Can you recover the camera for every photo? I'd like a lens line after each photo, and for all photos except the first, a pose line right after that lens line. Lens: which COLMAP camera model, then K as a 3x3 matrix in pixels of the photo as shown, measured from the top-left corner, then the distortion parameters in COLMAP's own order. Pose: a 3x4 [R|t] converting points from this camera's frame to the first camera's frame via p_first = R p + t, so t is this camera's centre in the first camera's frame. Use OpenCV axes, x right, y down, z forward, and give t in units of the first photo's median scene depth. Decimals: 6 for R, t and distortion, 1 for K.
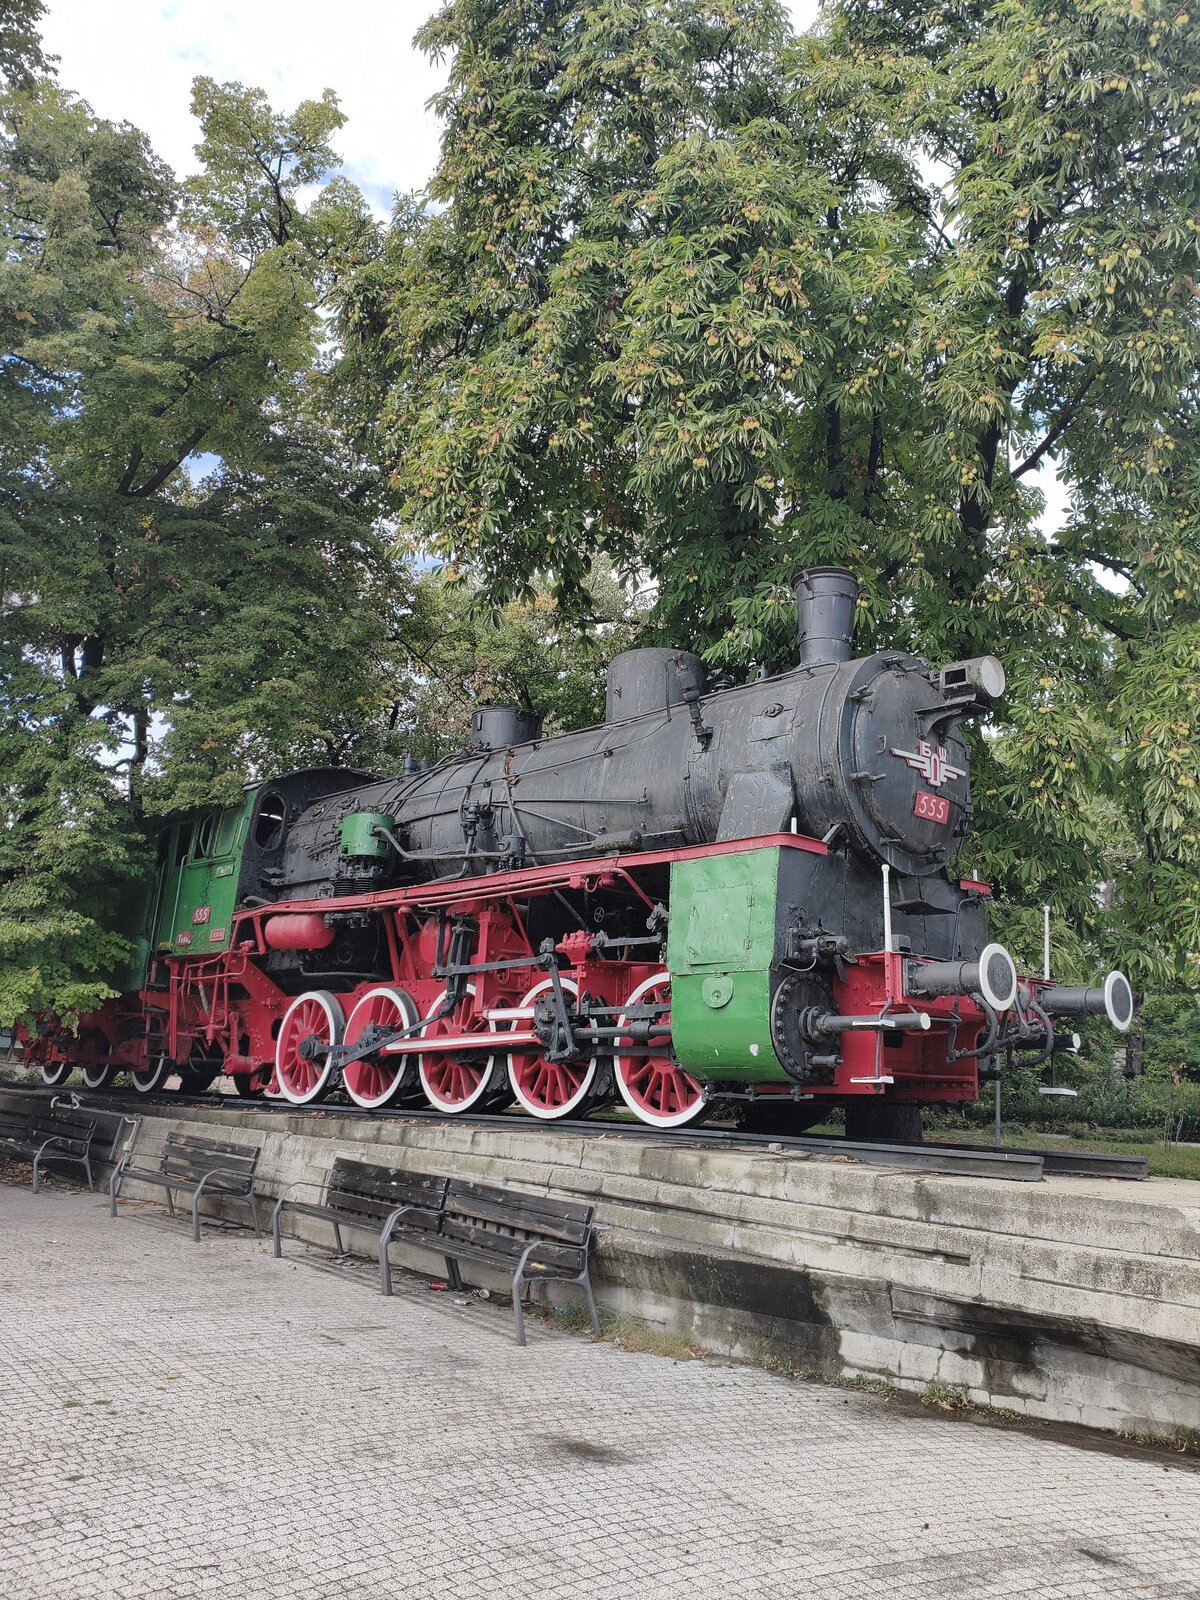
lens RADIAL K [[1225.6, 0, 605.2], [0, 1225.6, 795.0], [0, 0, 1]] dist [0.050517, 0.001049]
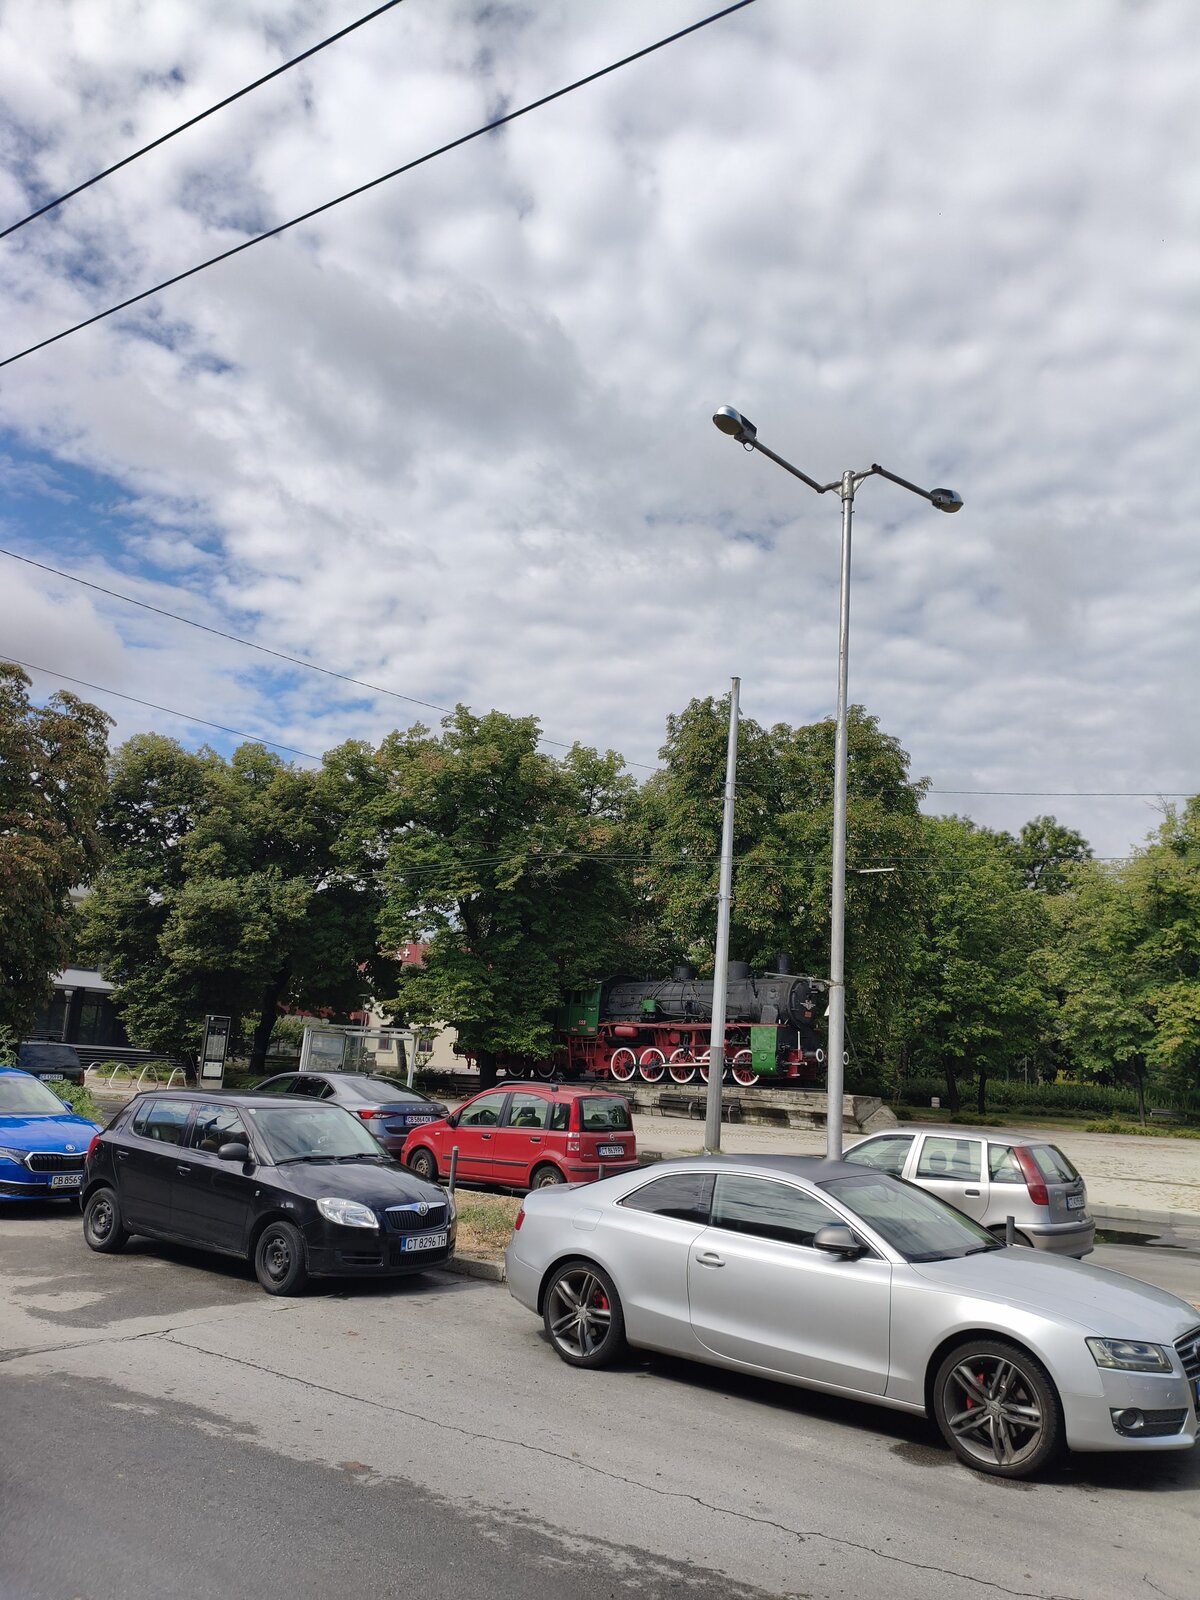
lens RADIAL K [[1225.6, 0, 597.3], [0, 1225.6, 804.5], [0, 0, 1]] dist [0.050517, 0.001049]
pose [[0.993732, 0.028311, 0.108145, -0.922162], [-0.029431, 0.999528, 0.008773, -0.709258], [-0.107846, -0.011900, 0.994096, -3.092500]]
